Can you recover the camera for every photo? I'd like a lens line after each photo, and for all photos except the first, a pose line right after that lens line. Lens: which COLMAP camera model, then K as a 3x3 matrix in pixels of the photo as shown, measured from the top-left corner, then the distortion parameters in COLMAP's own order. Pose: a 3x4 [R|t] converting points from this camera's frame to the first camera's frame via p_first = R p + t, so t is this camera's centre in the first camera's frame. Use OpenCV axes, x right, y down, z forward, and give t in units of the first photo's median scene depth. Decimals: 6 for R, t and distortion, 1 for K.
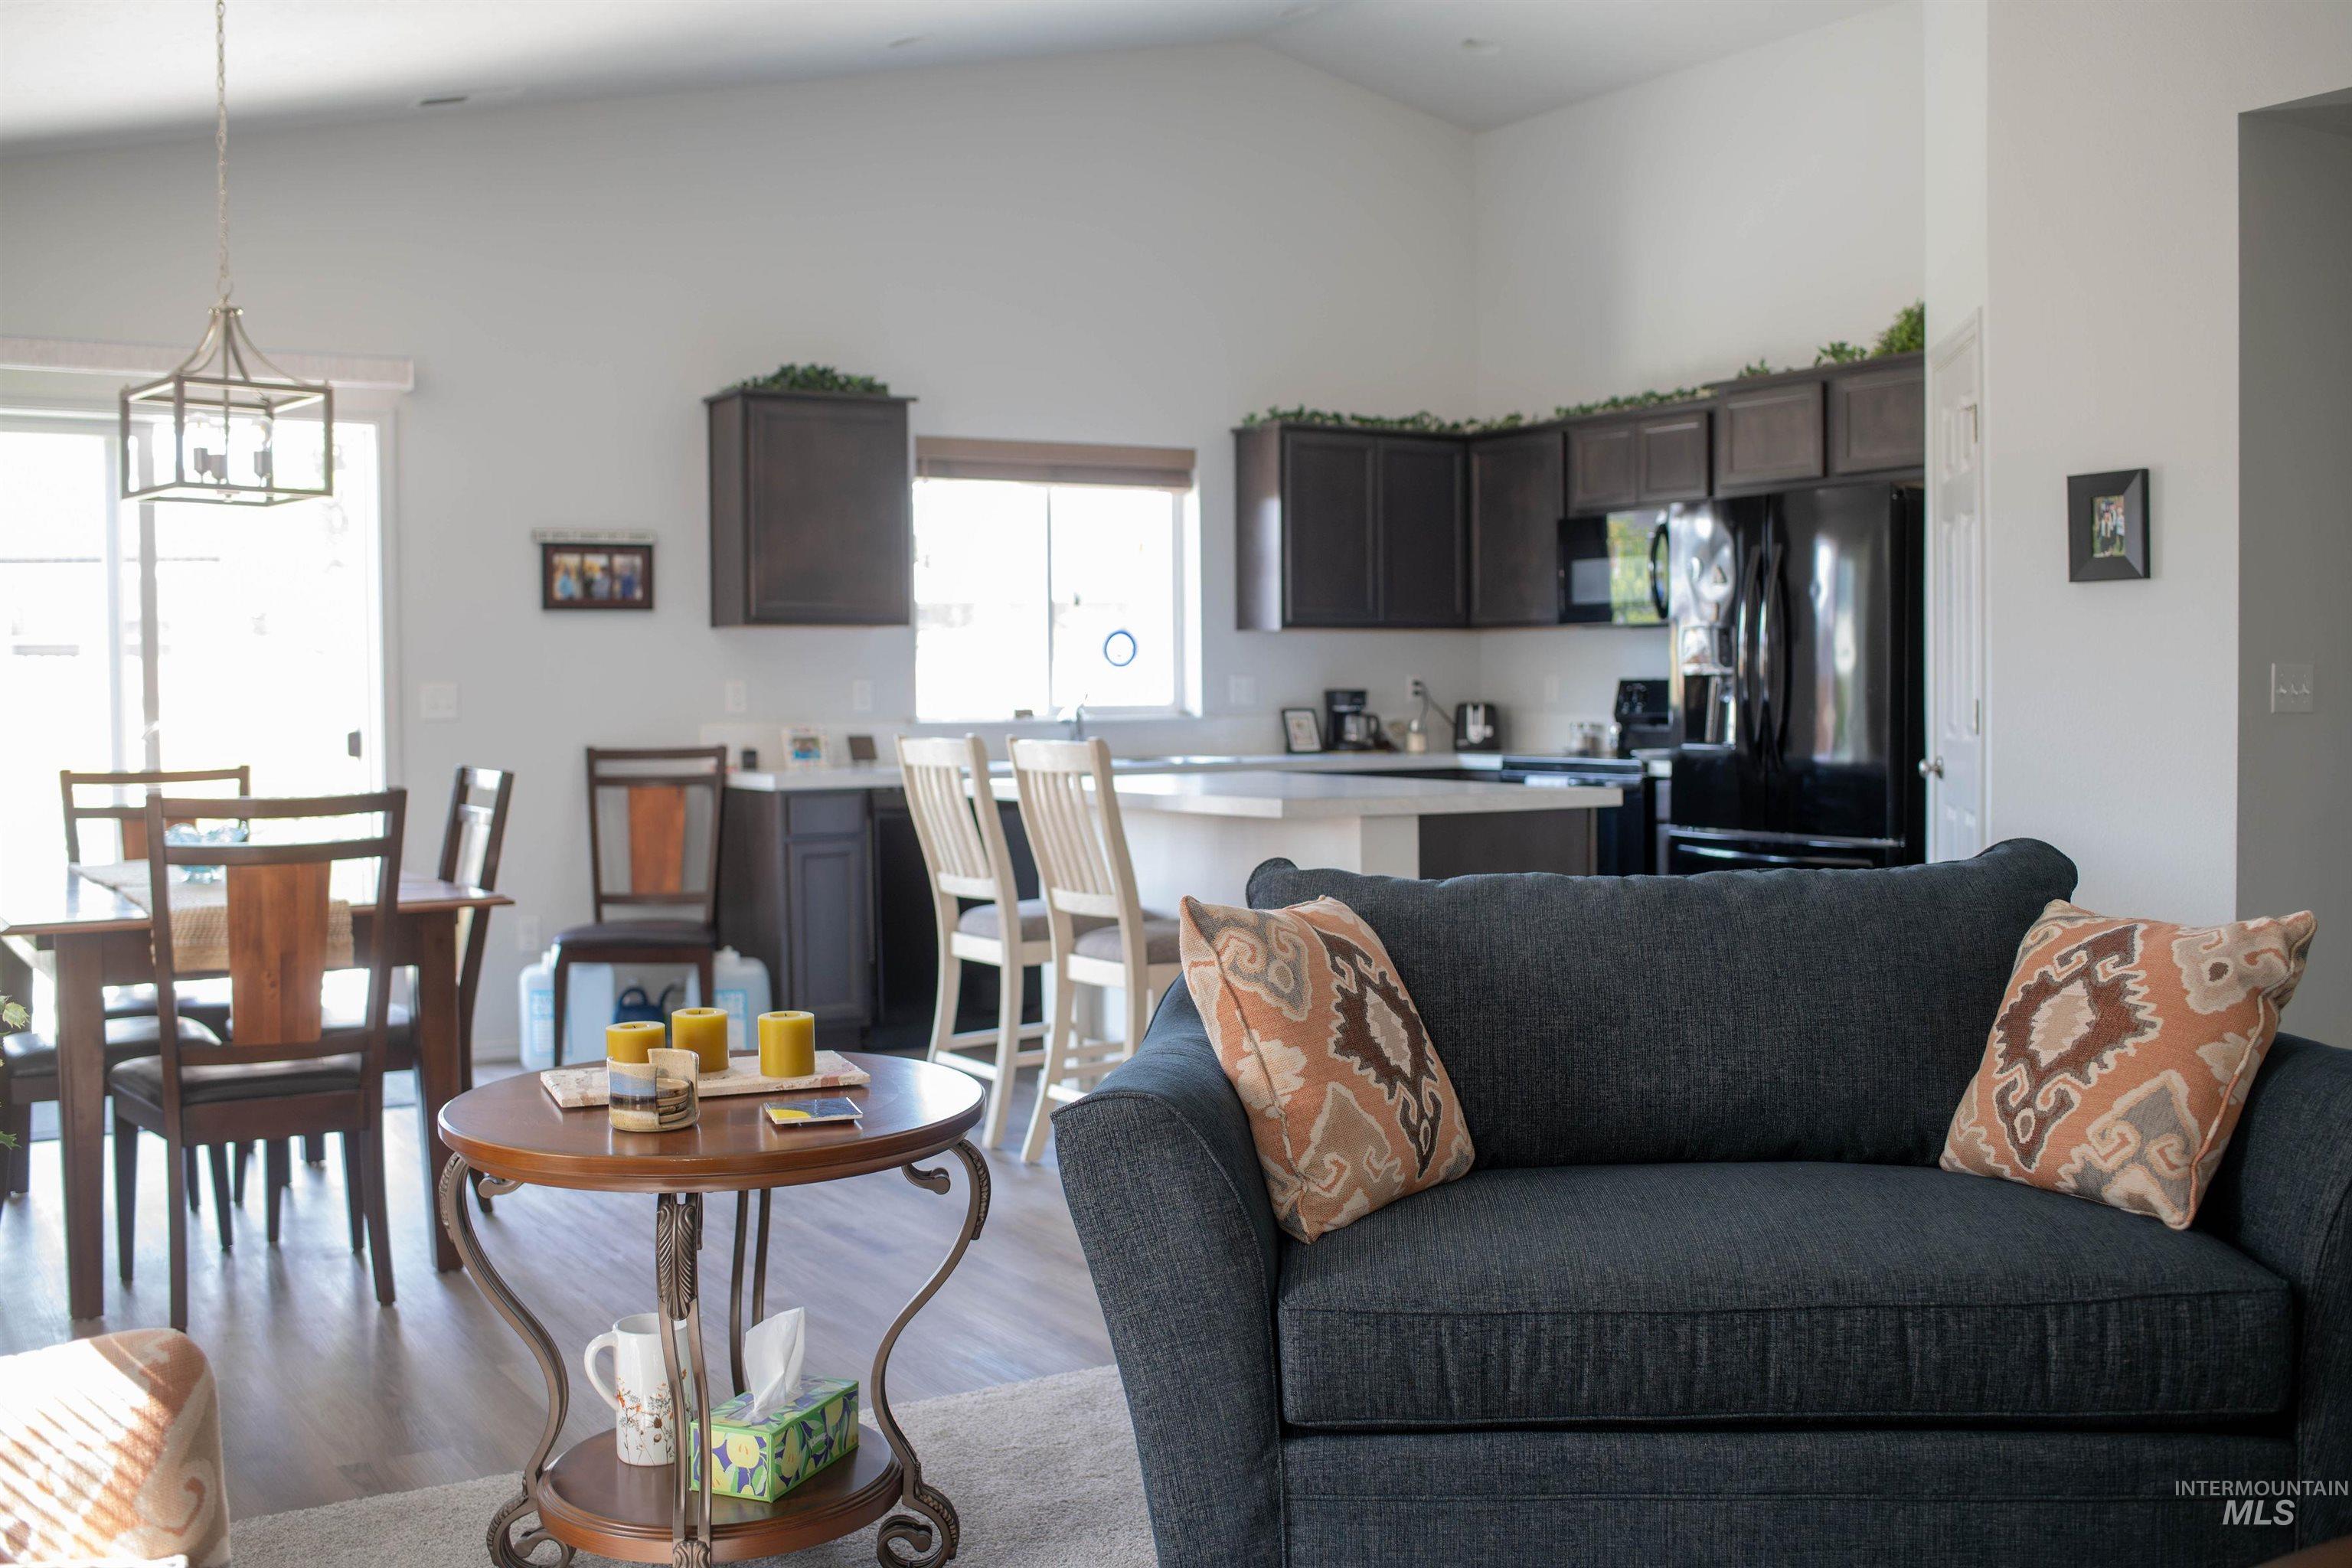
lens RADIAL K [[2330.2, 0, 1175.1], [0, 2330.2, 770.7], [0, 0, 1]] dist [-0.058852, 0.015945]
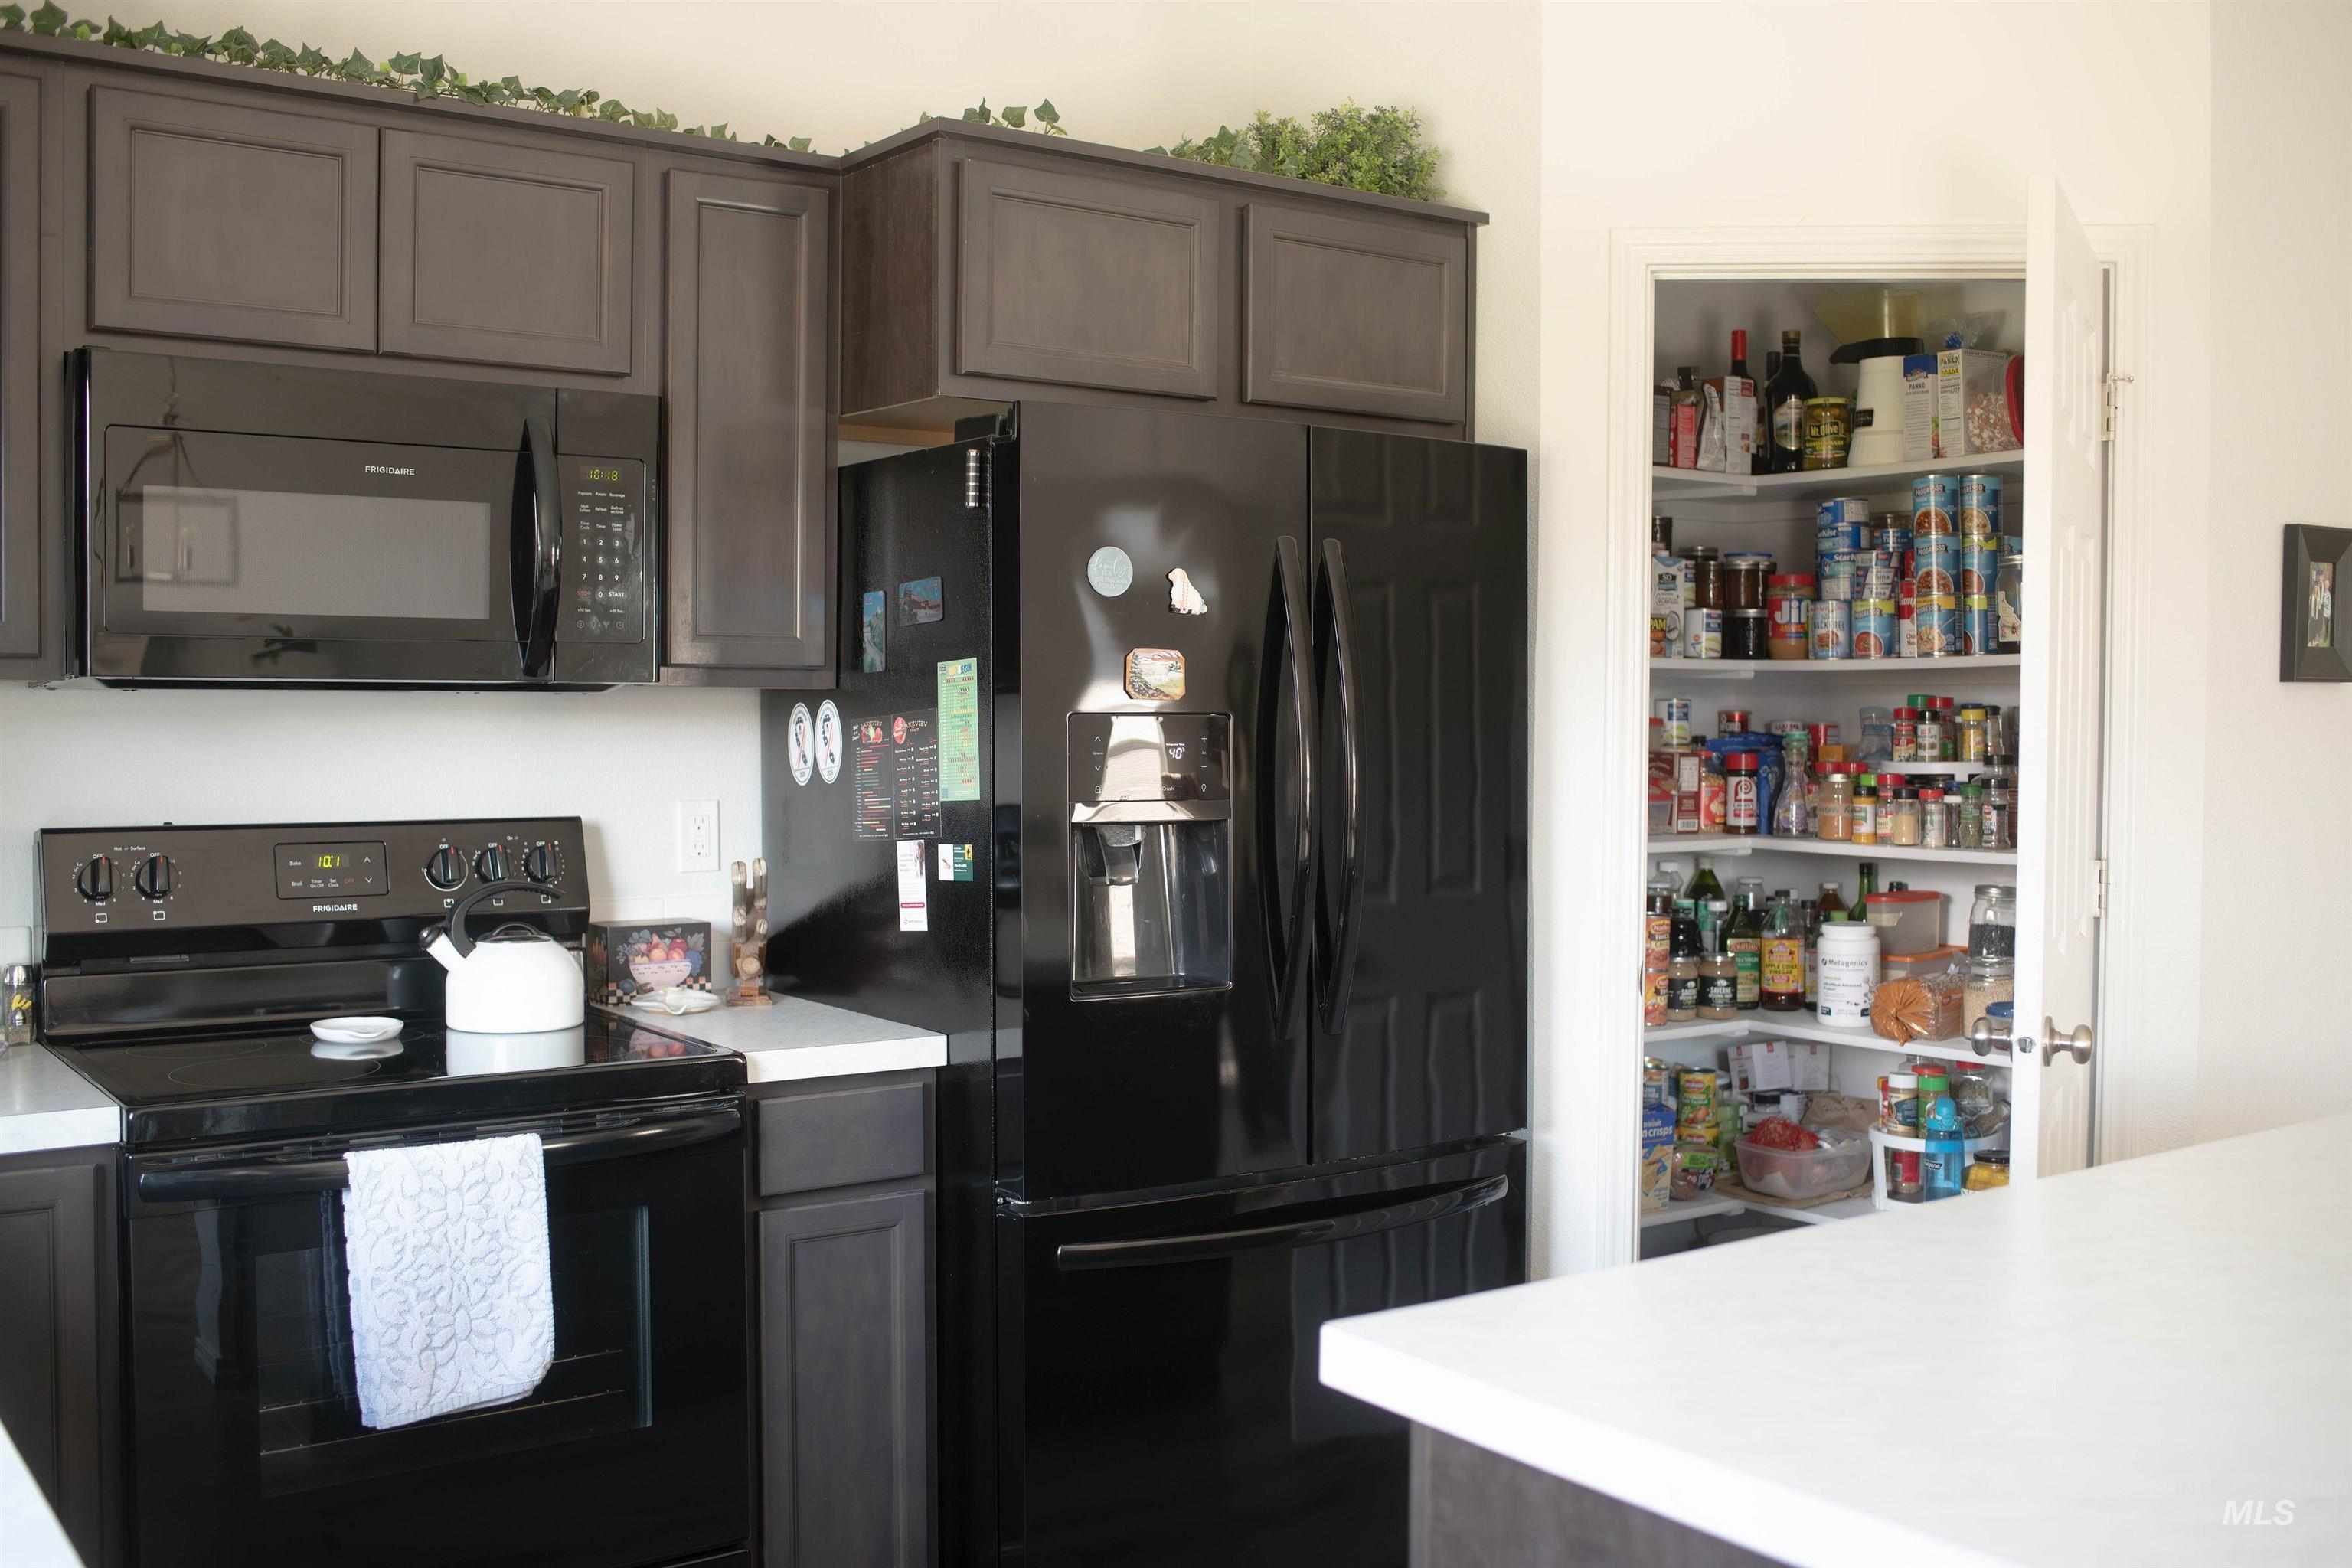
lens RADIAL K [[2330.2, 0, 1175.1], [0, 2330.2, 770.7], [0, 0, 1]] dist [-0.058852, 0.015945]
pose [[-0.053332, -0.015664, 0.998454, -0.165816], [0.033697, 0.999279, 0.017477, -0.049762], [-0.998008, 0.034577, -0.052765, 0.870526]]
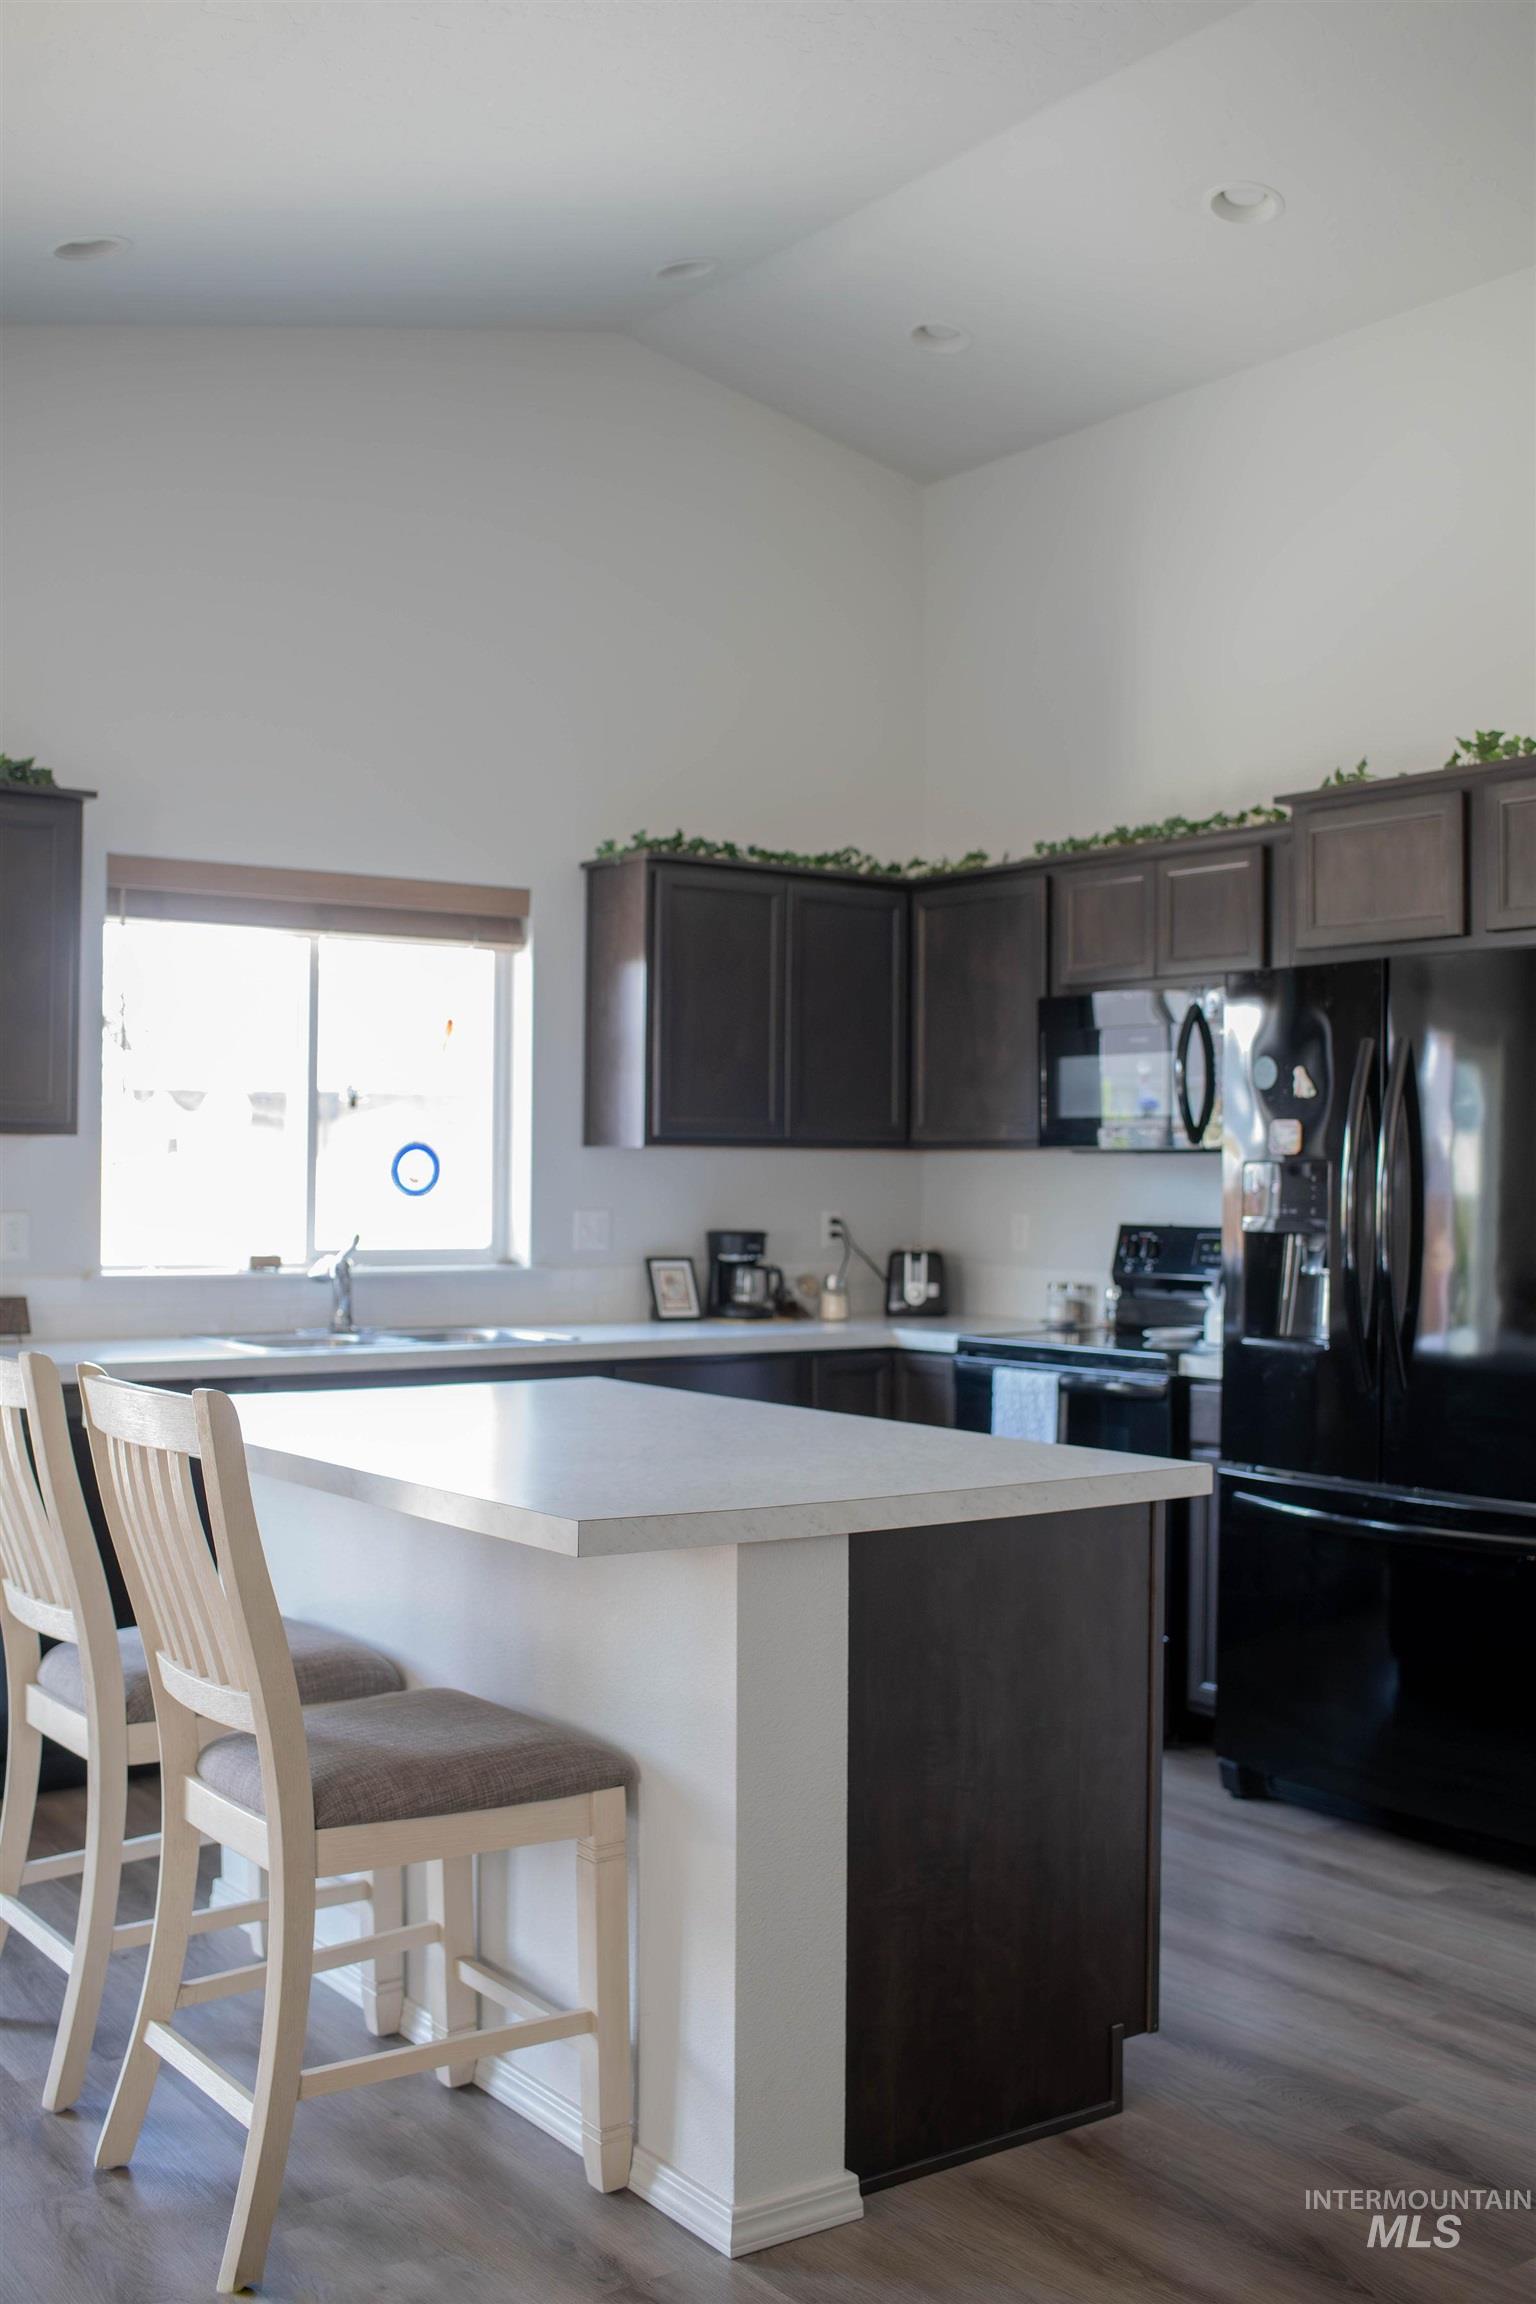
lens RADIAL K [[2282.6, 0, 729.5], [0, 2282.6, 1159.7], [0, 0, 1]] dist [-0.058852, 0.015945]
pose [[0.997901, 0.017934, 0.062219, 0.028689], [-0.015145, 0.998872, -0.045008, -0.026566], [-0.062956, 0.043971, 0.997047, 0.318409]]
